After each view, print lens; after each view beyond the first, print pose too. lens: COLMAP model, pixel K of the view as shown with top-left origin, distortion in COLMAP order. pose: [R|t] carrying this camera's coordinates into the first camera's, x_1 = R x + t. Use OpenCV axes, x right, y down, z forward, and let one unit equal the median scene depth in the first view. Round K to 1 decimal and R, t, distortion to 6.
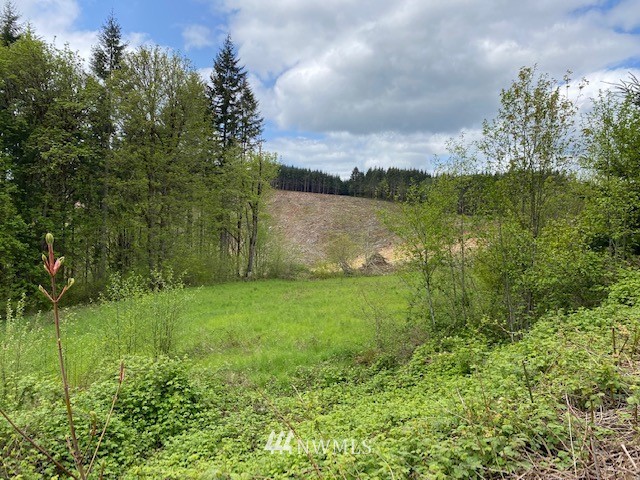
lens RADIAL K [[475.2, 0, 320.0], [0, 475.2, 240.0], [0, 0, 1]] dist [-0.009103, -0.006430]
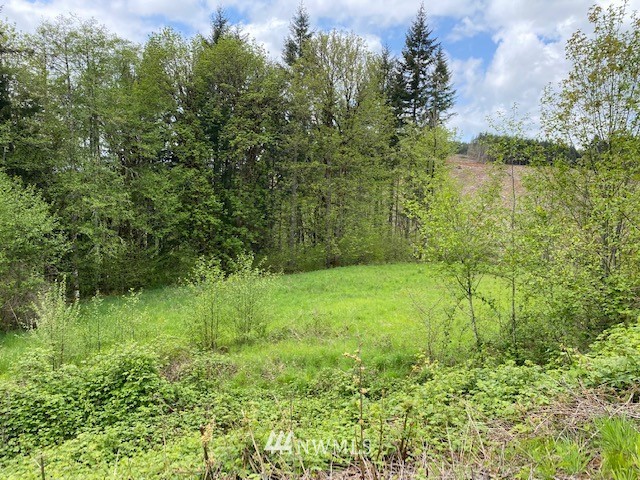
lens RADIAL K [[471.1, 0, 320.1], [0, 471.1, 252.8], [0, 0, 1]] dist [-0.048679, -0.002442]
pose [[0.897289, 0.059817, -0.437372, 0.064347], [-0.024819, 0.996046, 0.085305, -0.008200], [0.440745, -0.065689, 0.895225, 0.032695]]
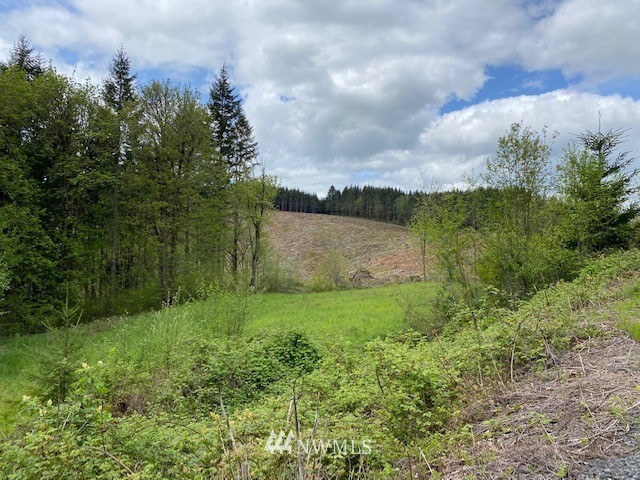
lens RADIAL K [[475.2, 0, 320.0], [0, 475.2, 240.0], [0, 0, 1]] dist [-0.009103, -0.006430]
pose [[0.998353, -0.015466, 0.055253, -0.041226], [0.017558, 0.999140, -0.037576, 0.005203], [-0.054624, 0.038484, 0.997765, -0.065141]]
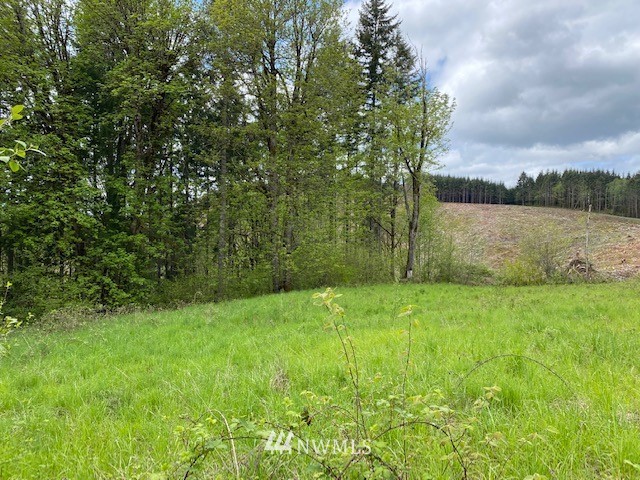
lens RADIAL K [[475.2, 0, 320.0], [0, 475.2, 240.0], [0, 0, 1]] dist [-0.009103, -0.006430]
pose [[0.949561, -0.017826, -0.313077, -0.042822], [0.004471, 0.999051, -0.043326, 0.039502], [0.313552, 0.039741, 0.948739, 0.235679]]
